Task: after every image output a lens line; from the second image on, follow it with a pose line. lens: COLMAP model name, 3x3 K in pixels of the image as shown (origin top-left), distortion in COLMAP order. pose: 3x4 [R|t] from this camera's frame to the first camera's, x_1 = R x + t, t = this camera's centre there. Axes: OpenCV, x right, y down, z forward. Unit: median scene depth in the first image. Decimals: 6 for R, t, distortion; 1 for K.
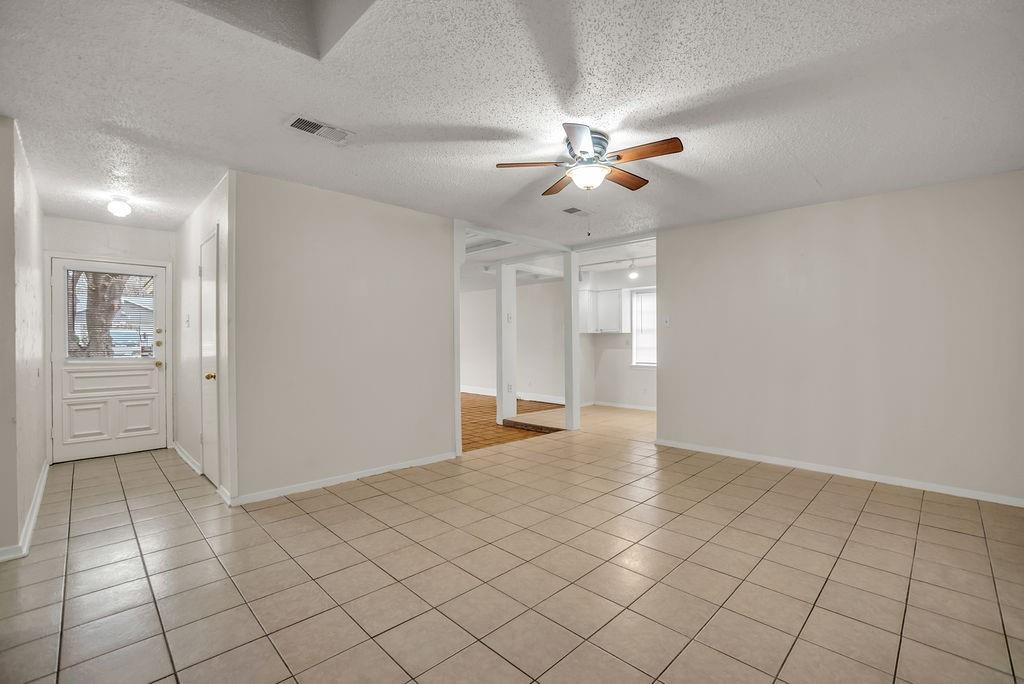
lens RADIAL K [[451.1, 0, 509.6], [0, 451.1, 341.7], [0, 0, 1]] dist [-0.049524, 0.016561]
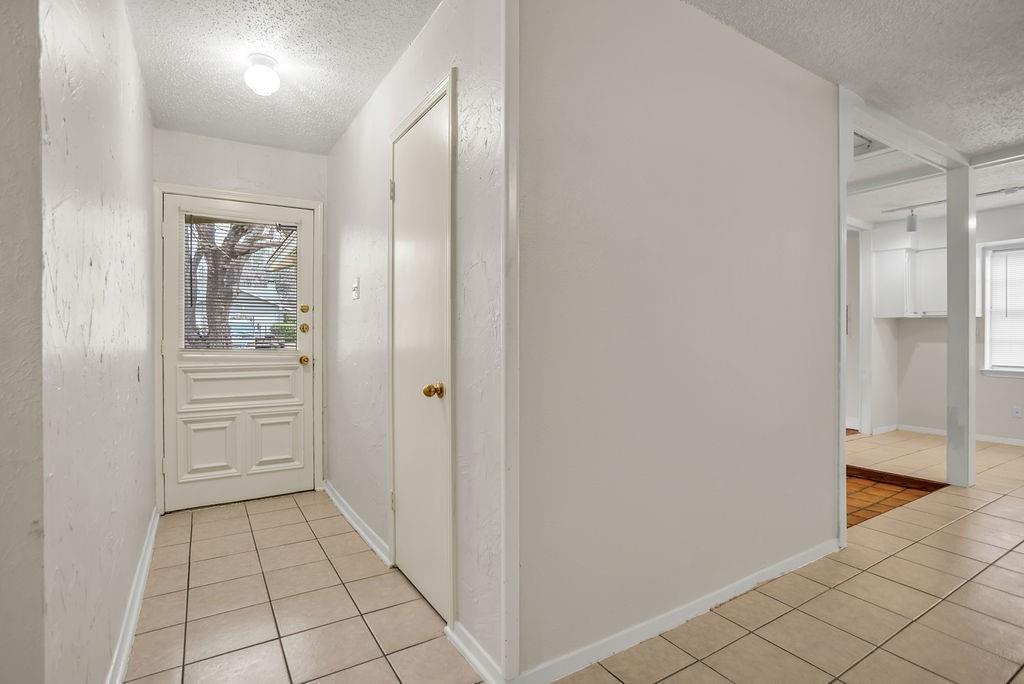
lens RADIAL K [[479.6, 0, 495.7], [0, 479.6, 337.9], [0, 0, 1]] dist [-0.052446, 0.017802]
pose [[0.976392, 0.004658, -0.215958, -0.378240], [-0.003930, 0.999985, 0.003797, 0.014783], [0.215972, -0.002859, 0.976395, 0.385821]]
